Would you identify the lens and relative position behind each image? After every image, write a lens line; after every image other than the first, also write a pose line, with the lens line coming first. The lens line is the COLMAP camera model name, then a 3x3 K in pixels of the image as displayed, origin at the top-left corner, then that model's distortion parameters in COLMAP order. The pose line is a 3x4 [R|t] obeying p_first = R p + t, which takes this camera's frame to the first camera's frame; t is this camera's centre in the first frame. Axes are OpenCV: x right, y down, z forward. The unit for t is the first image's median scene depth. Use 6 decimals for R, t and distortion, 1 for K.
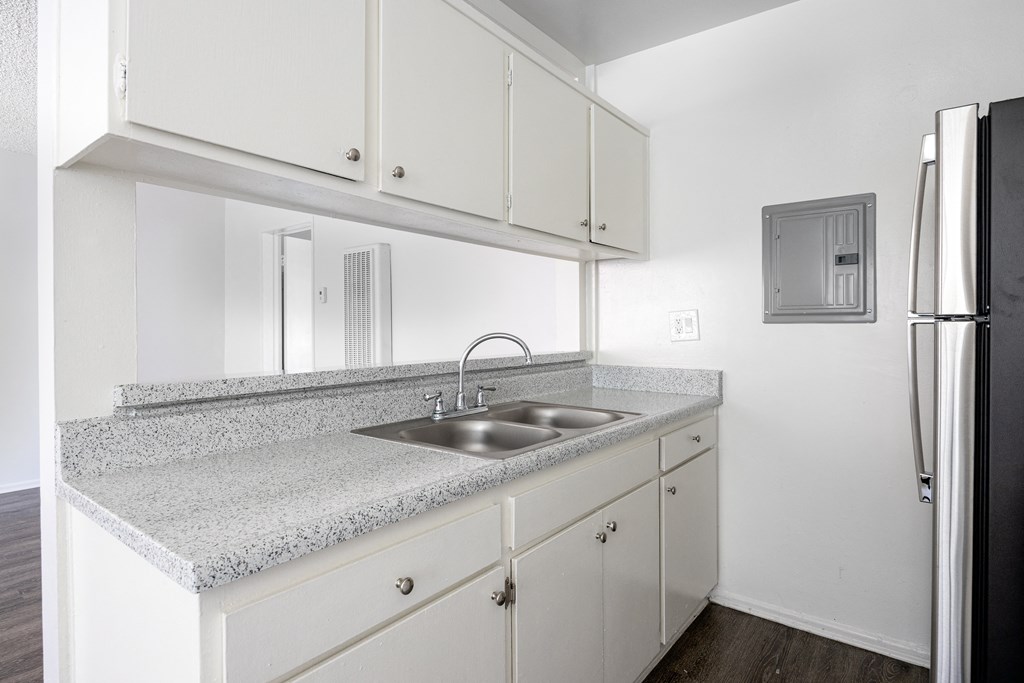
lens RADIAL K [[543.8, 0, 506.7], [0, 543.8, 330.0], [0, 0, 1]] dist [-0.001609, 0.000092]
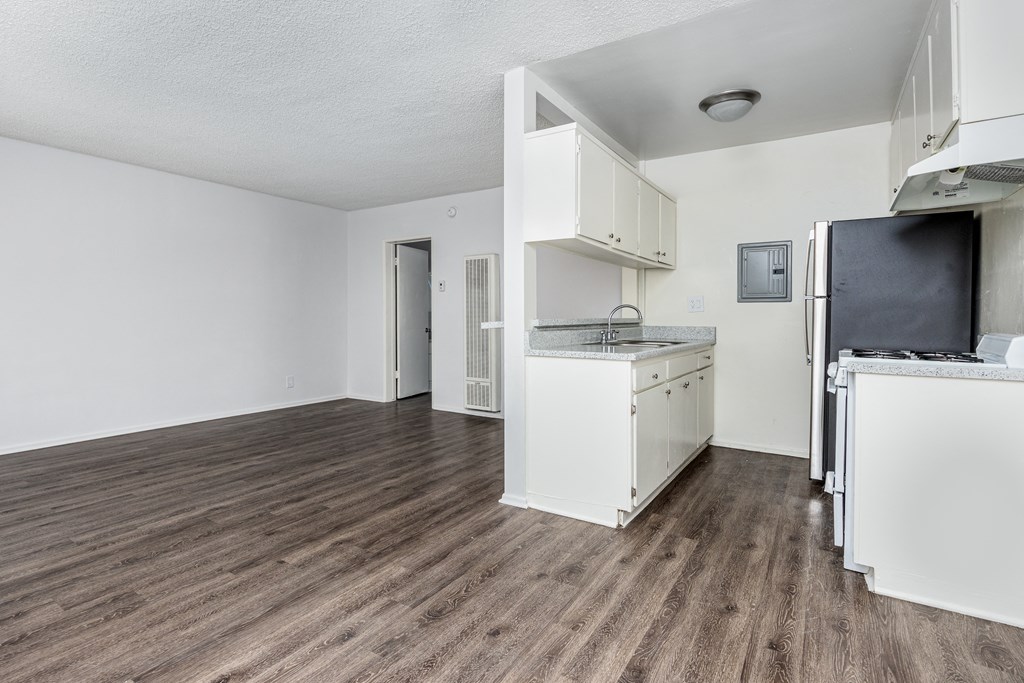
lens RADIAL K [[513.0, 0, 481.9], [0, 513.0, 326.3], [0, 0, 1]] dist [-0.018812, -0.000166]
pose [[0.998189, 0.002988, 0.060076, -0.624648], [-0.003796, 0.999904, 0.013338, 0.057884], [-0.060031, -0.013542, 0.998105, -0.883771]]
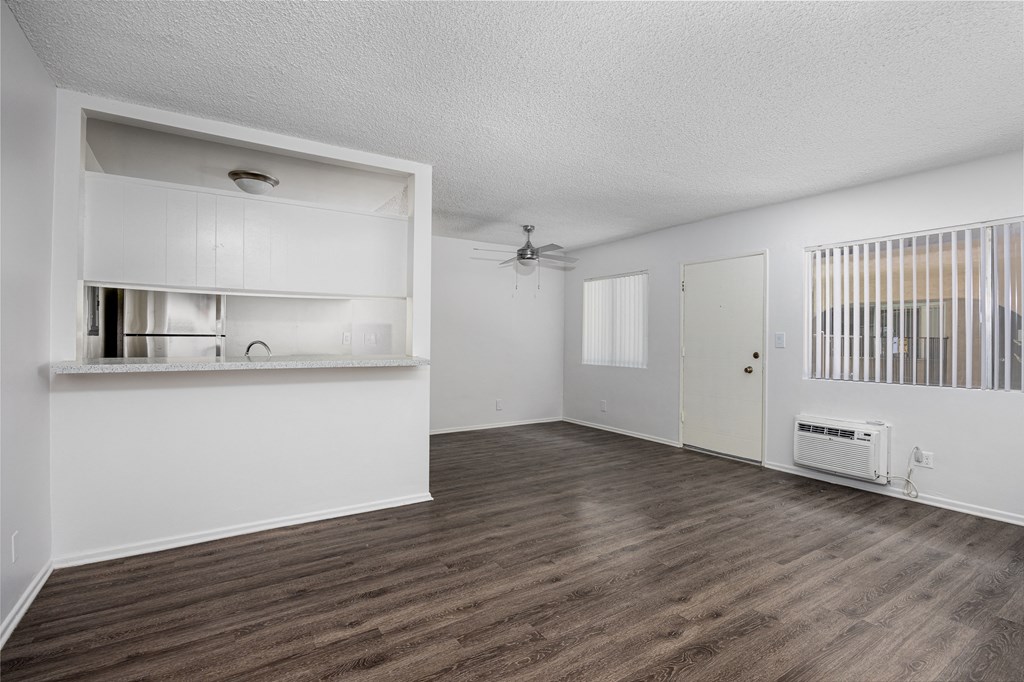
lens RADIAL K [[476.8, 0, 517.4], [0, 476.8, 341.7], [0, 0, 1]] dist [-0.014372, -0.000131]
pose [[-0.948199, -0.003251, 0.317660, -1.318742], [-0.000861, 0.999970, 0.007664, -0.007044], [-0.317676, 0.006994, -0.948174, 2.085771]]
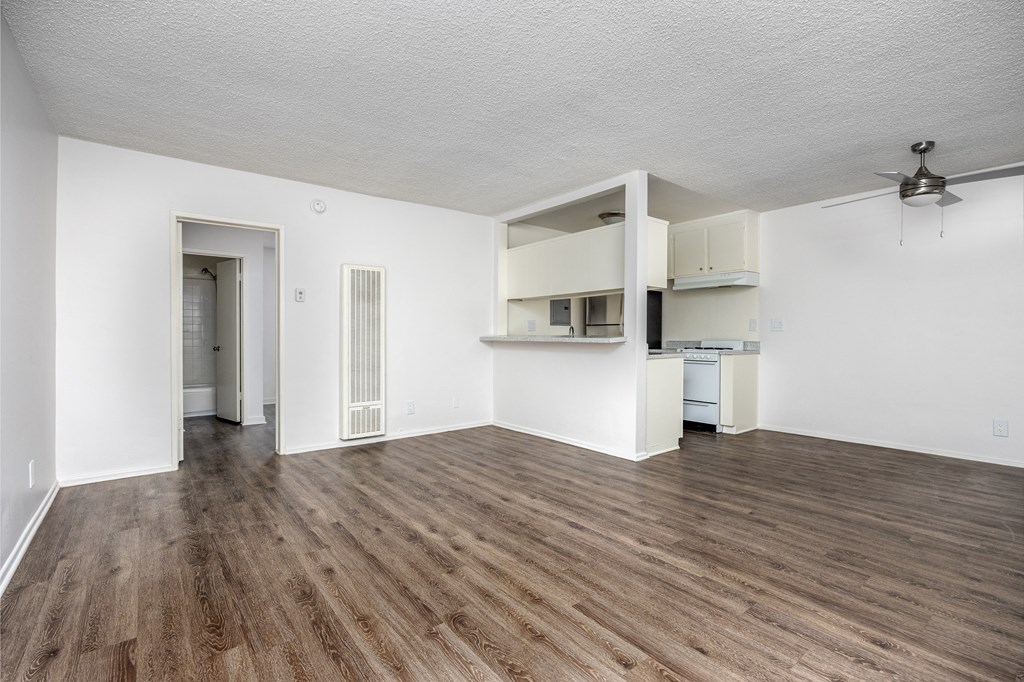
lens RADIAL K [[476.8, 0, 517.4], [0, 476.8, 341.7], [0, 0, 1]] dist [-0.014372, -0.000131]
pose [[0.225085, -0.011522, 0.974271, -2.506257], [0.003613, 0.999933, 0.010991, 0.058555], [-0.974332, 0.001047, 0.225112, 0.591667]]
